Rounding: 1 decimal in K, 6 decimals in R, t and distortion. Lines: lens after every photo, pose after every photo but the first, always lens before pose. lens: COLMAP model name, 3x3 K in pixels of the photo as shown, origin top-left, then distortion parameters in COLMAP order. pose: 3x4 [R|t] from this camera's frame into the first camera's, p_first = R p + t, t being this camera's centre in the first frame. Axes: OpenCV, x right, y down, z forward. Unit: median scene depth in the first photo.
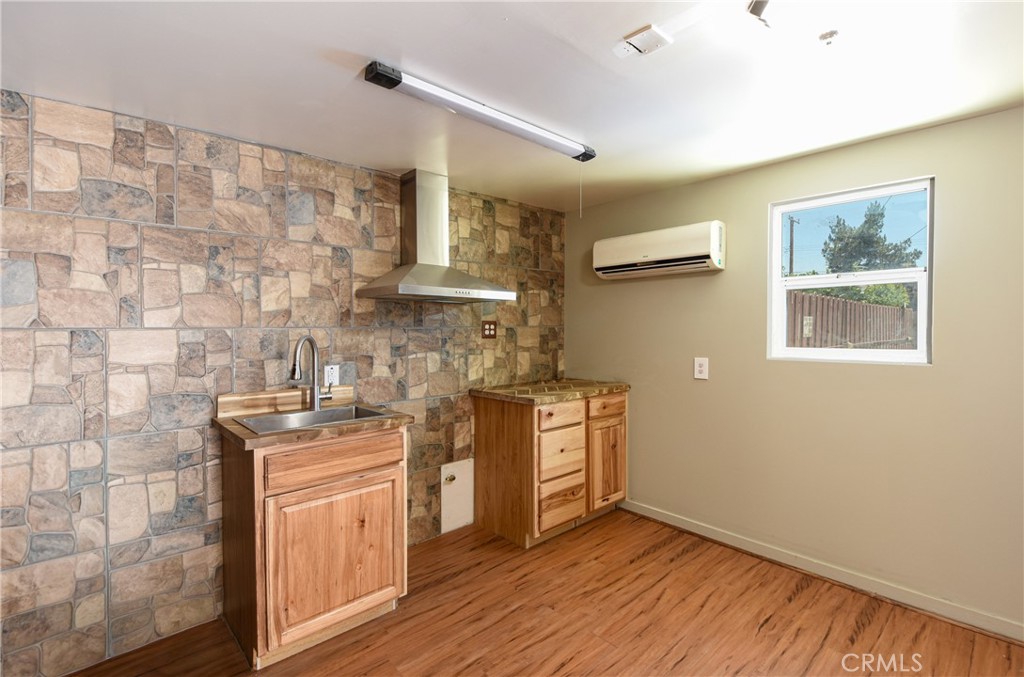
lens RADIAL K [[459.8, 0, 545.6], [0, 459.8, 330.9], [0, 0, 1]] dist [-0.001846, -0.000602]
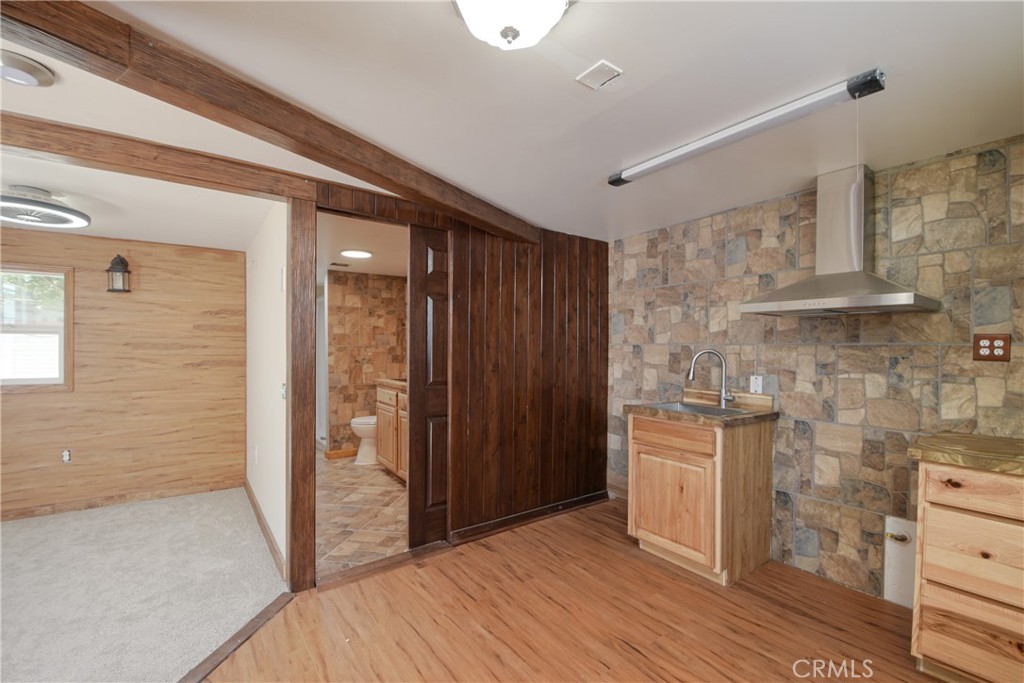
lens RADIAL K [[453.7, 0, 530.8], [0, 453.7, 346.1], [0, 0, 1]] dist [-0.008667, -0.001419]
pose [[-0.123870, 0.000759, -0.992298, 0.663127], [-0.013452, 0.999907, 0.002444, 0.002772], [0.992207, 0.013652, -0.123848, 0.495841]]
